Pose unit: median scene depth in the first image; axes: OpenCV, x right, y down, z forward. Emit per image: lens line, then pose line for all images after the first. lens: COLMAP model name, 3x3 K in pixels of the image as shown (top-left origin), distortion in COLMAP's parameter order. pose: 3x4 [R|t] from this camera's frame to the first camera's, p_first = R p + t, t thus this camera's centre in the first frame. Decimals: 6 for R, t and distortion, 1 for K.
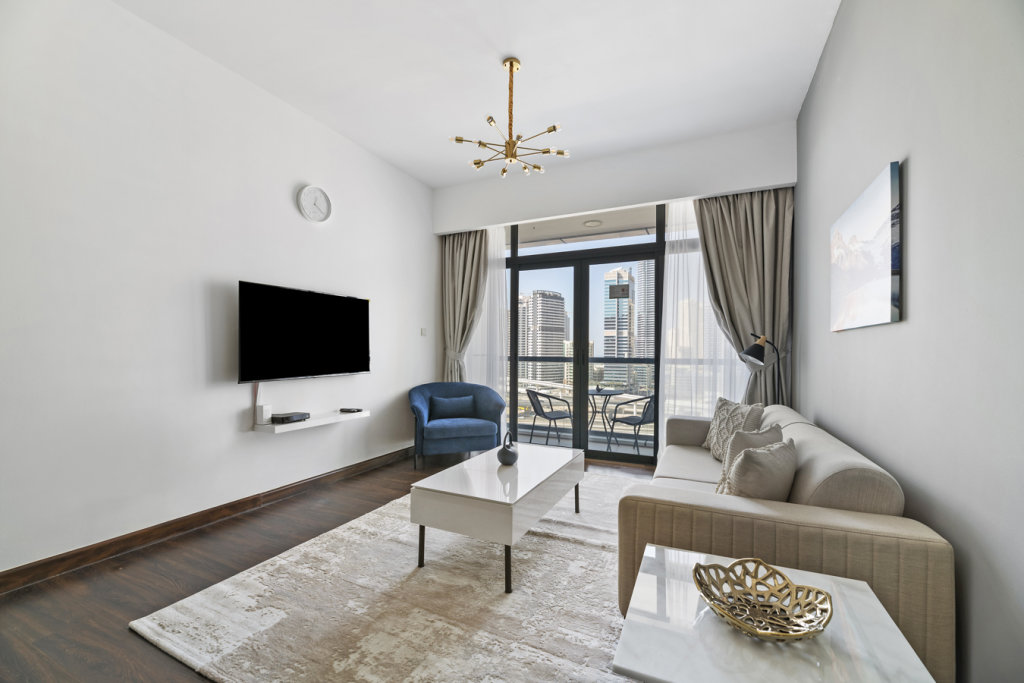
lens RADIAL K [[416.7, 0, 514.3], [0, 416.7, 345.6], [0, 0, 1]] dist [-0.008037, 0.000003]
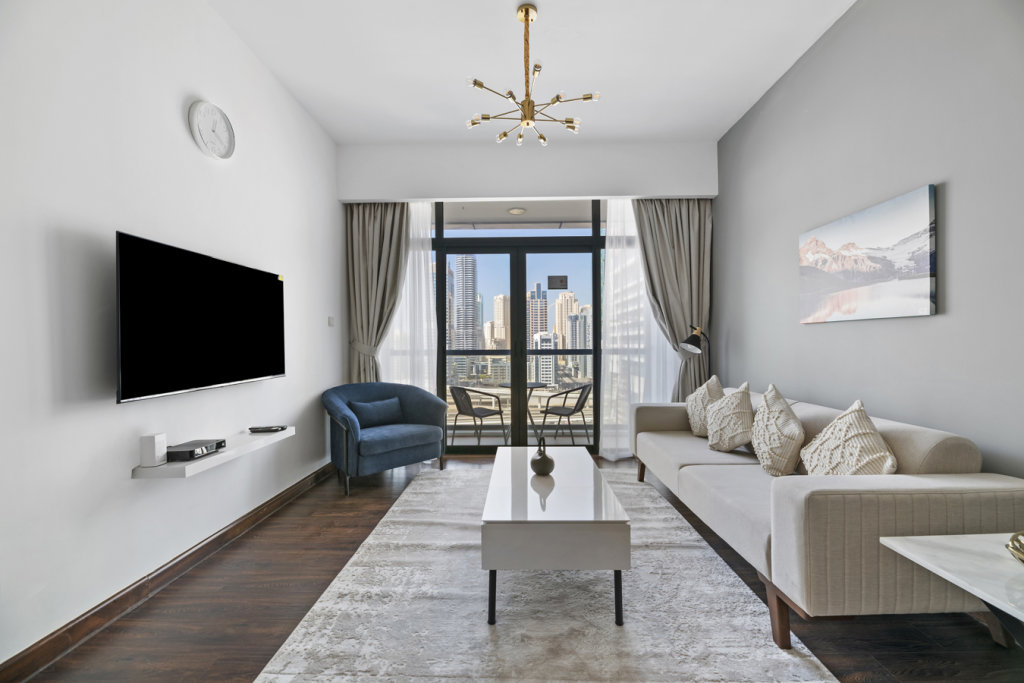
lens RADIAL K [[414.6, 0, 512.0], [0, 414.6, 341.5], [0, 0, 1]] dist [-0.008706, -0.000301]
pose [[0.908005, -0.010661, 0.418825, -0.288998], [0.007366, 0.999928, 0.009483, 0.000486], [-0.418895, -0.005525, 0.908018, 0.164637]]
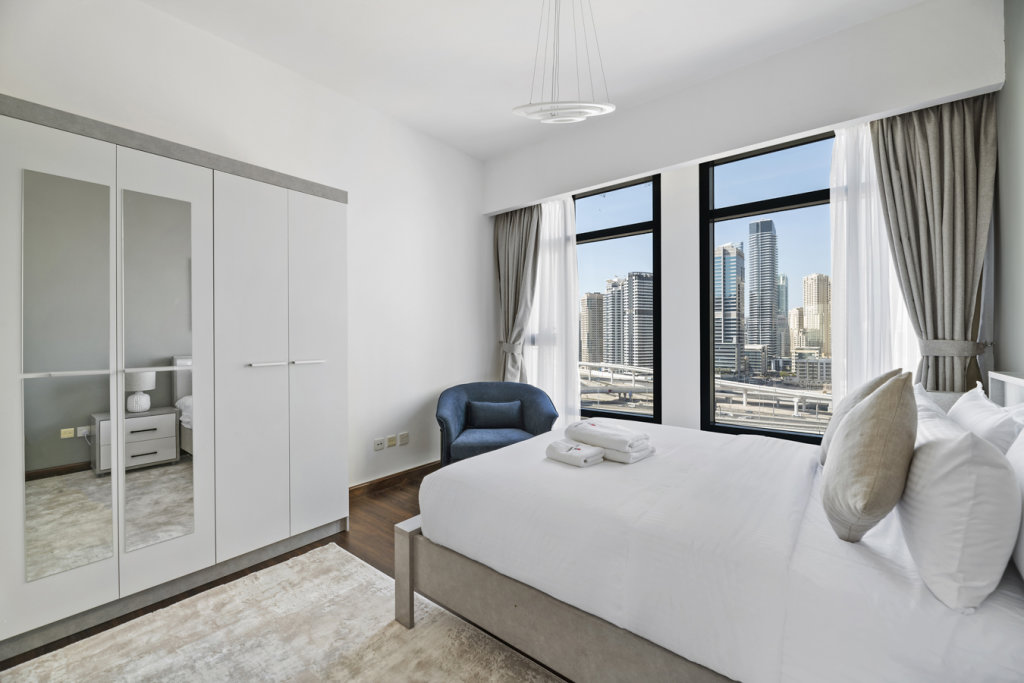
lens RADIAL K [[416.0, 0, 516.7], [0, 416.0, 336.5], [0, 0, 1]] dist [-0.001436, -0.000013]
pose [[0.975446, -0.011450, -0.219943, 0.085108], [0.014573, 0.999815, 0.012579, -0.022688], [0.219758, -0.015475, 0.975432, 0.186759]]
